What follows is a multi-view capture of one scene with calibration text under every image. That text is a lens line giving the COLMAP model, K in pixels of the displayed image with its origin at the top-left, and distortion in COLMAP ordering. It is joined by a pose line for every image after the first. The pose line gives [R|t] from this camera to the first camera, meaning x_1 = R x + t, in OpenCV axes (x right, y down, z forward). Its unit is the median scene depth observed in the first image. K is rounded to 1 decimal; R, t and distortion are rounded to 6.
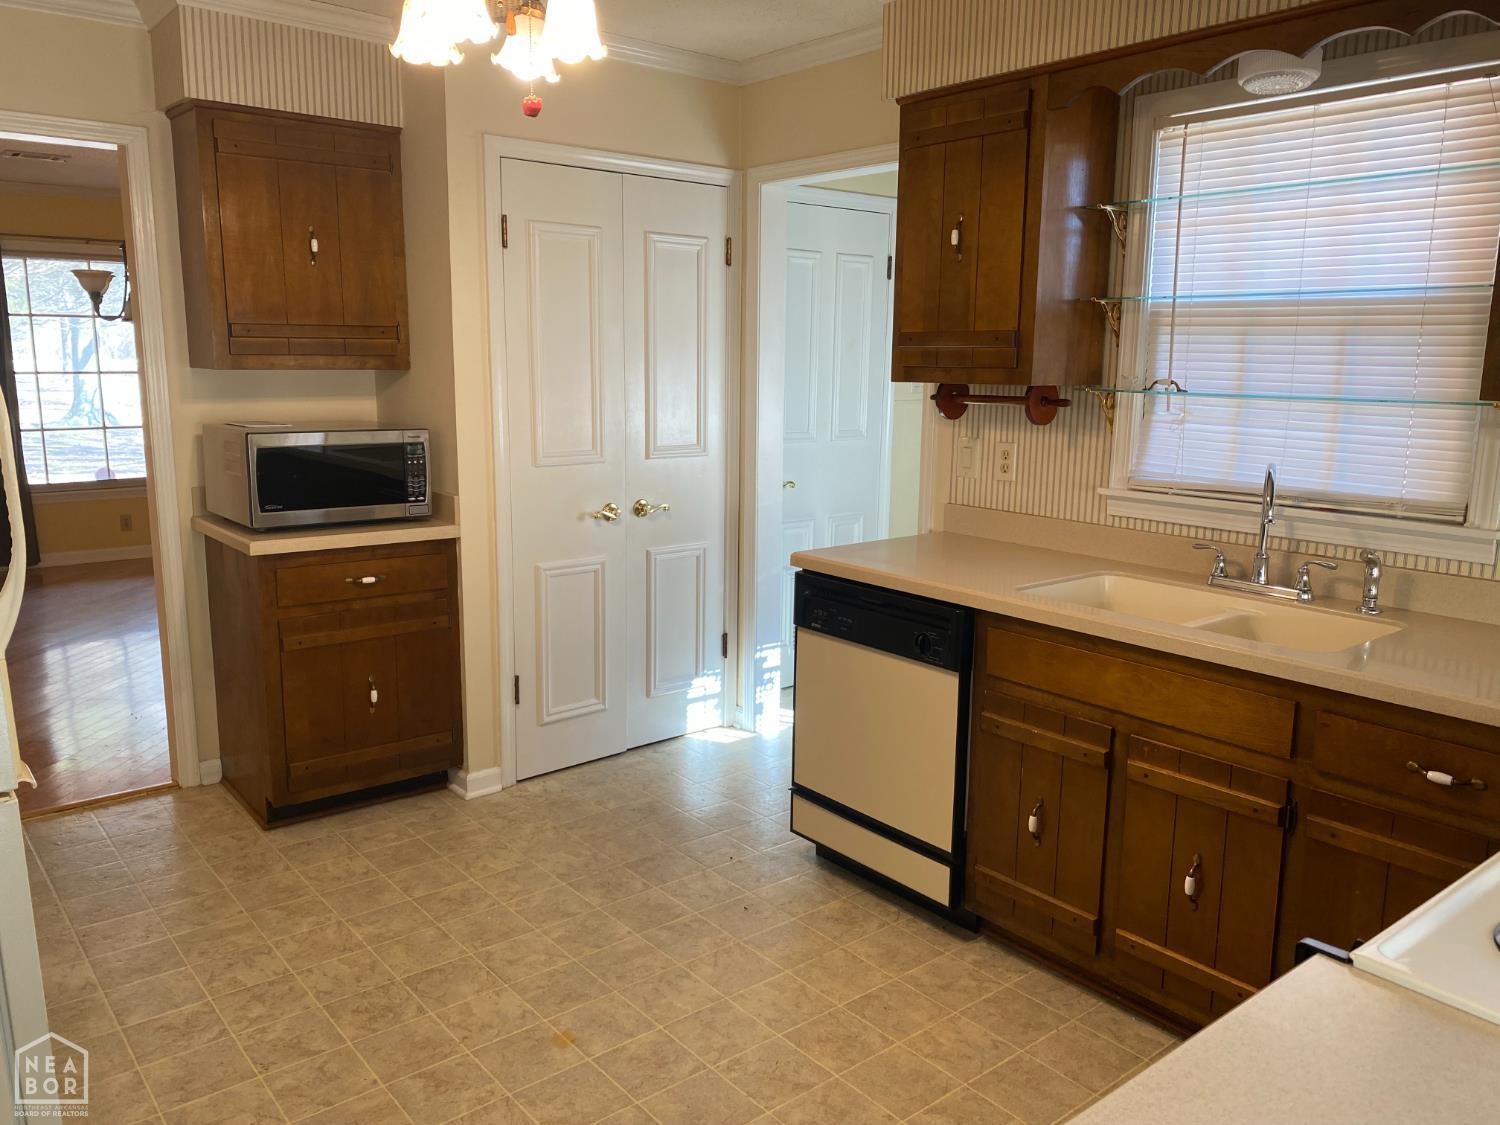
lens RADIAL K [[1136.7, 0, 741.9], [0, 1136.7, 565.4], [0, 0, 1]] dist [0.014551, -0.024955]
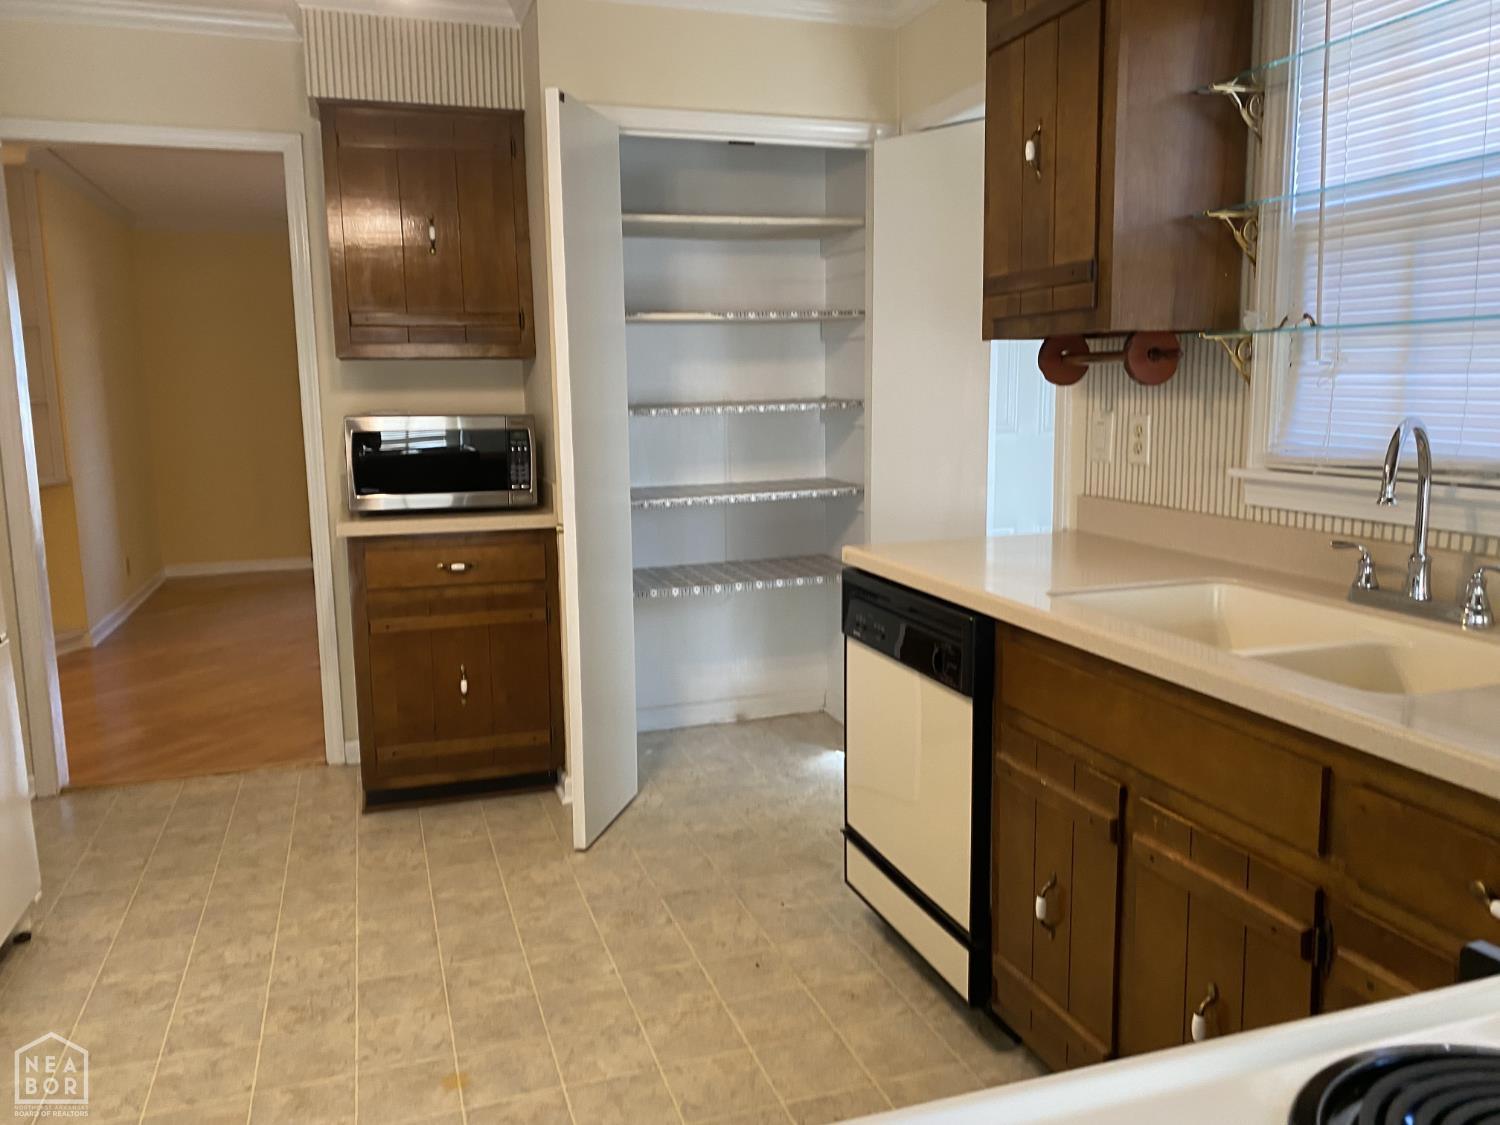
lens RADIAL K [[1136.7, 0, 751.4], [0, 1136.7, 553.4], [0, 0, 1]] dist [0.014551, -0.024955]
pose [[0.934906, 0.027147, -0.353856, 0.294433], [-0.039617, 0.998821, -0.028043, 0.021588], [0.352678, 0.040236, 0.934879, 0.201637]]
